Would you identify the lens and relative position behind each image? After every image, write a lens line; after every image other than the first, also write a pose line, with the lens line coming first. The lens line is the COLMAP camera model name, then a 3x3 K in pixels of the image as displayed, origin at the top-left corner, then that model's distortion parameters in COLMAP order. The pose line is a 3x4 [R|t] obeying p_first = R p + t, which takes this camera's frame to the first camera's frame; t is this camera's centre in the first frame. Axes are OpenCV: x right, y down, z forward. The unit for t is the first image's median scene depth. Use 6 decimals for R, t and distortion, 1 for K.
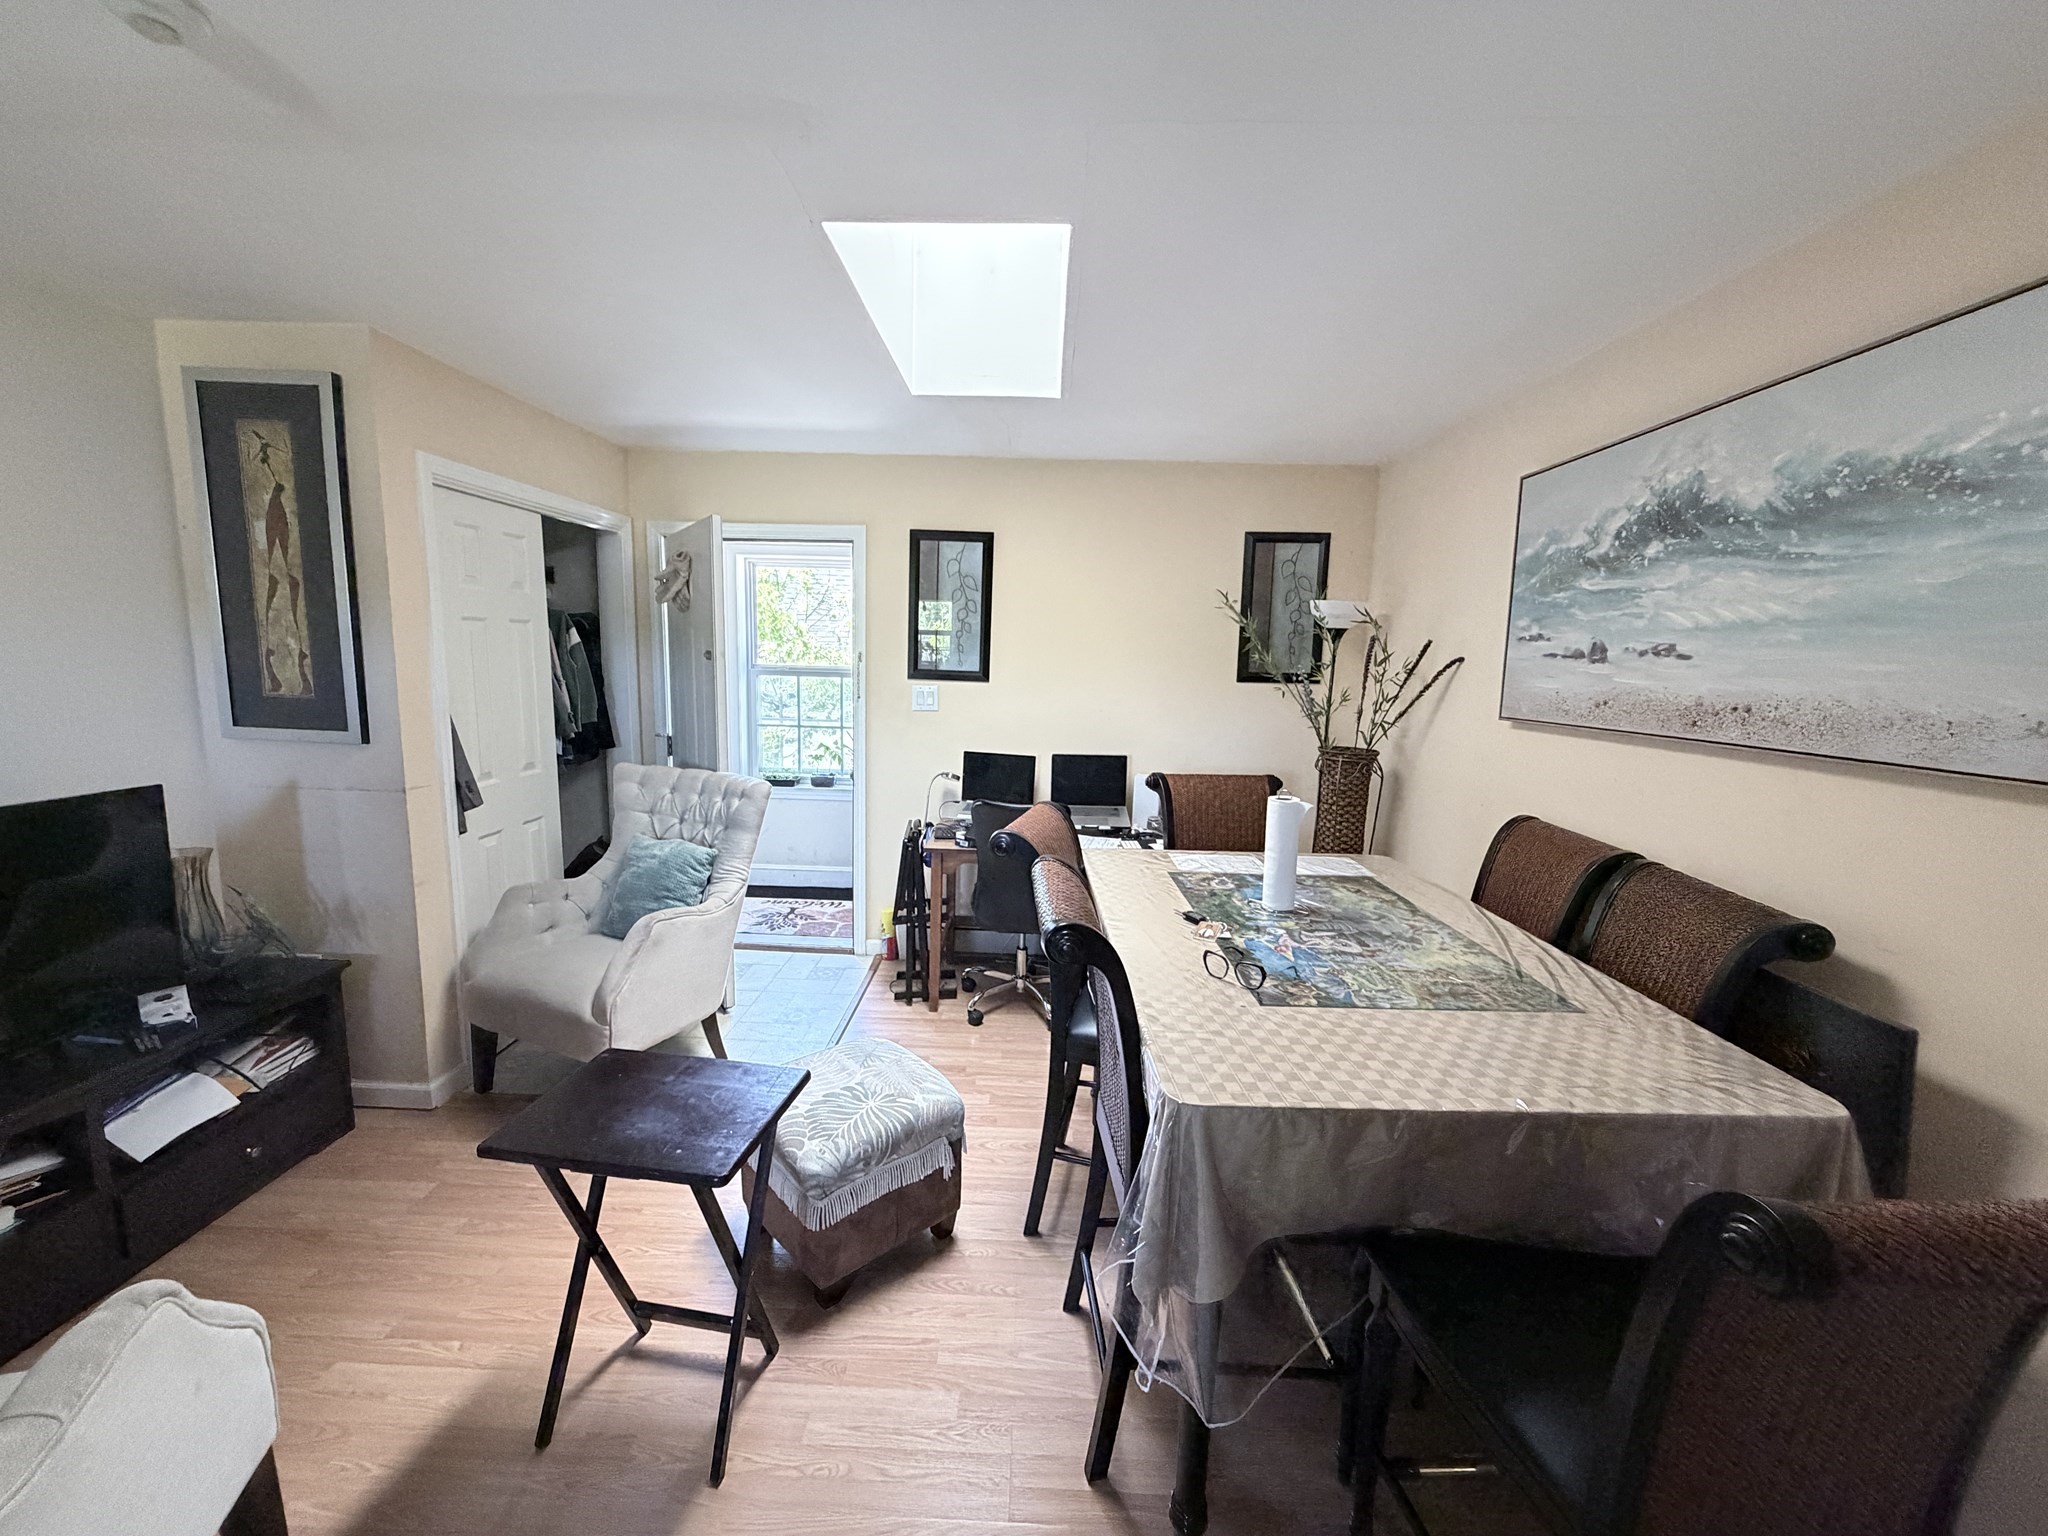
lens RADIAL K [[816.7, 0, 1017.8], [0, 816.7, 770.5], [0, 0, 1]] dist [0.000725, 0.000161]
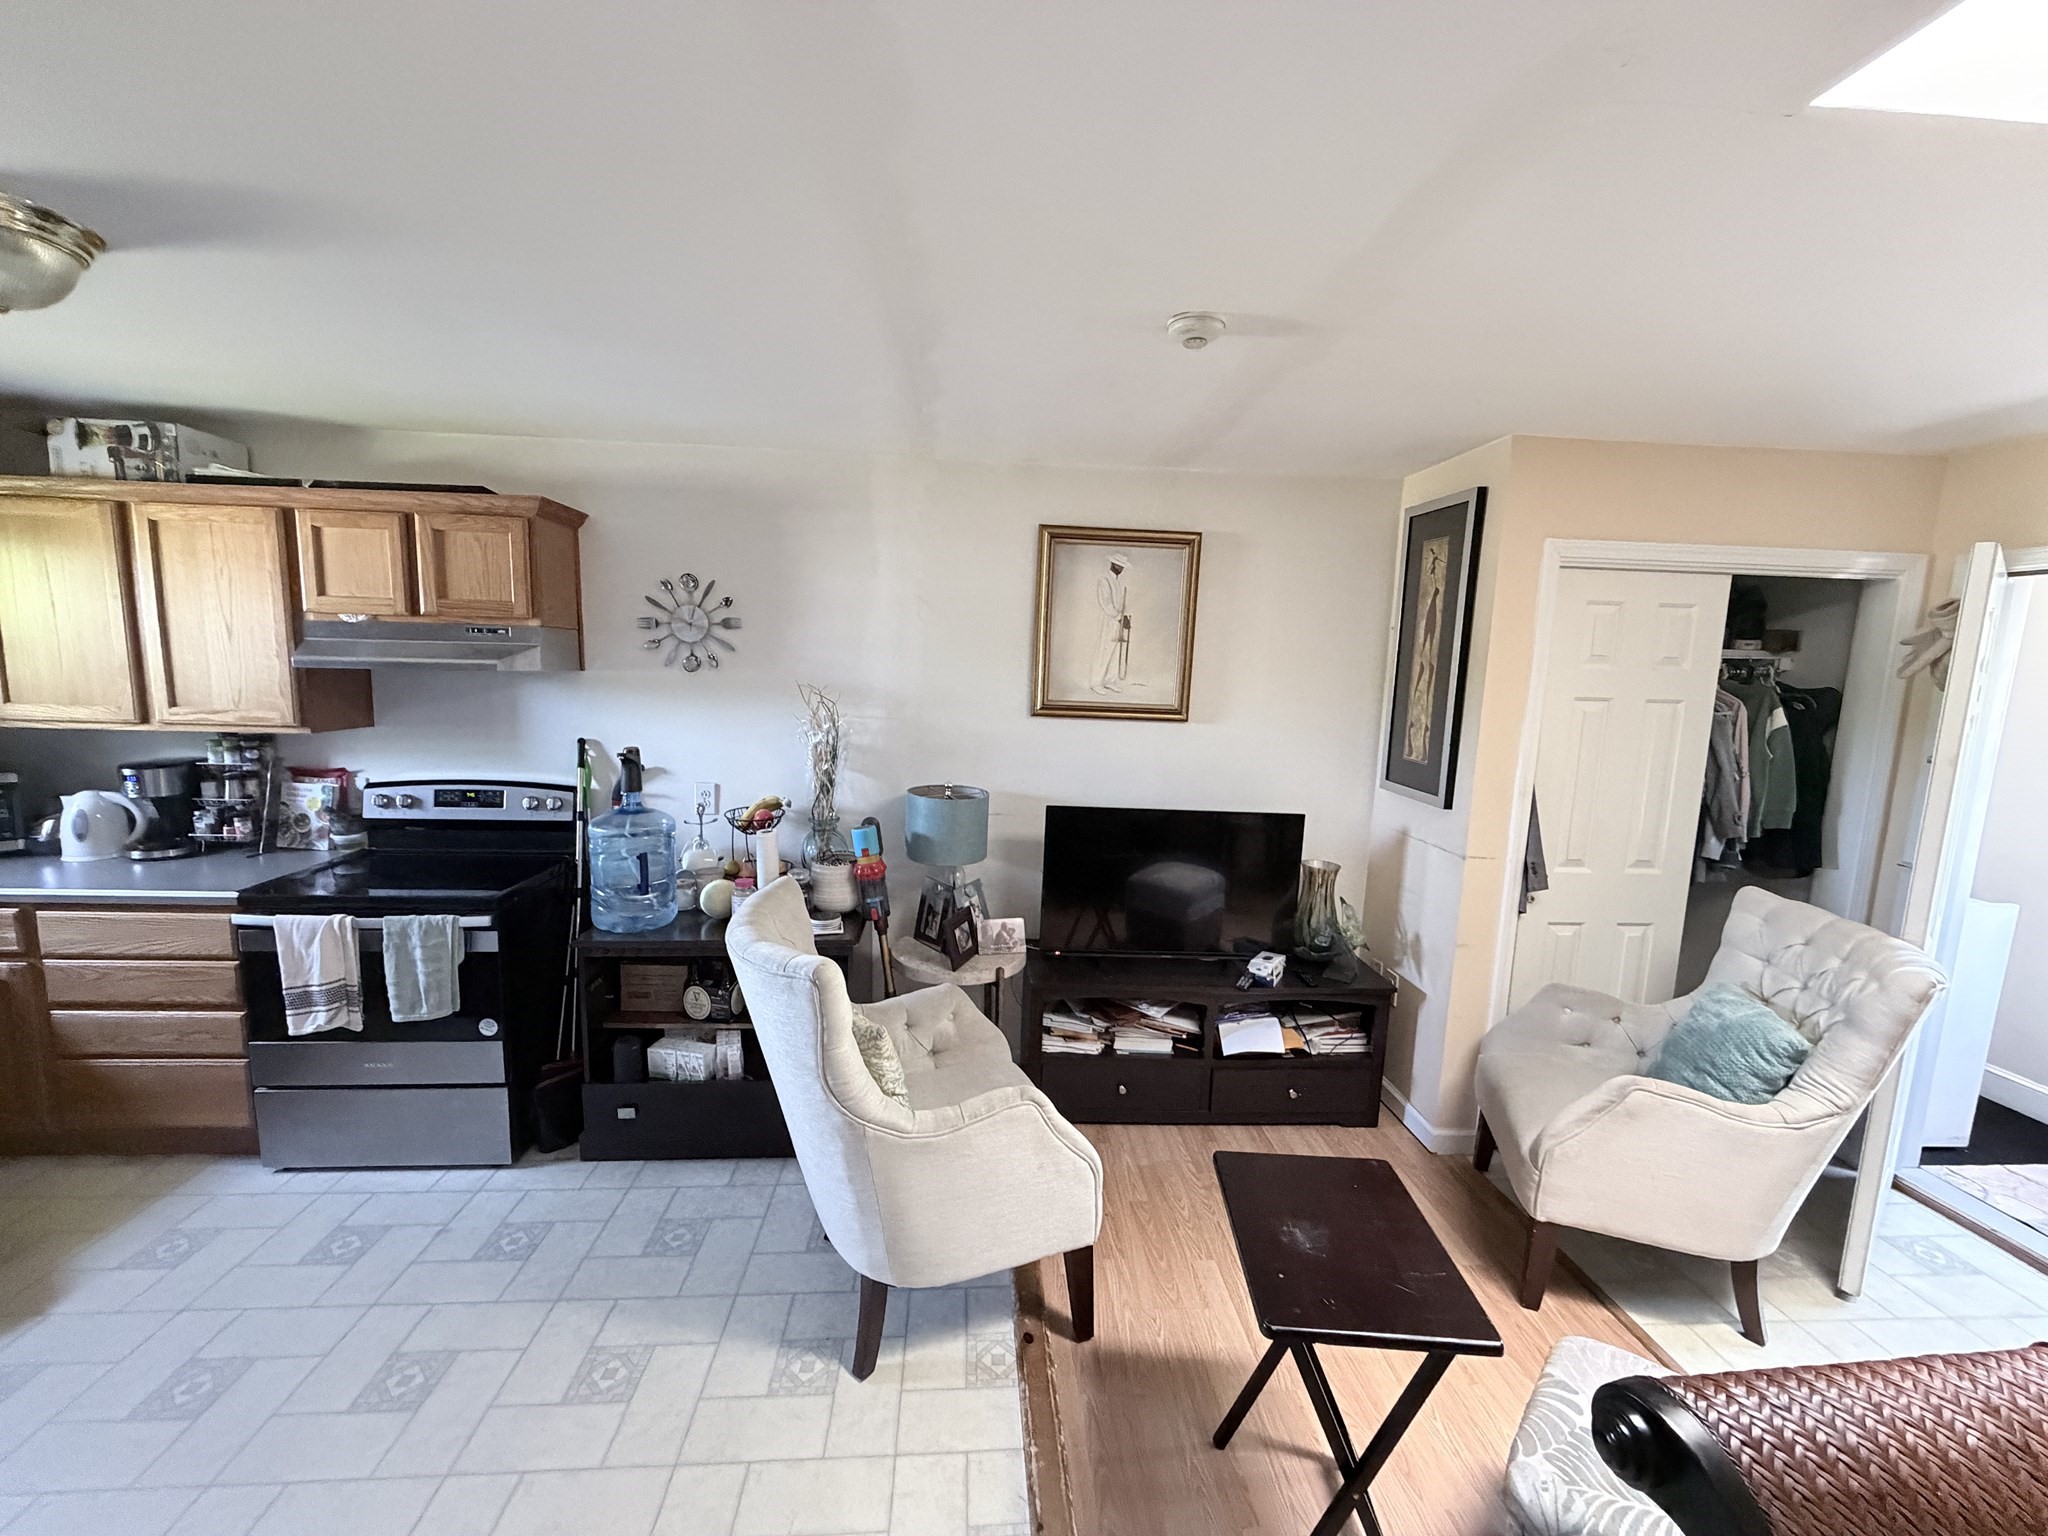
lens RADIAL K [[816.7, 0, 1017.8], [0, 816.7, 770.5], [0, 0, 1]] dist [0.000725, 0.000161]
pose [[0.090978, 0.109005, -0.989869, 0.259131], [-0.174874, 0.980295, 0.091878, -0.086475], [0.980379, 0.164743, 0.108247, 0.295358]]
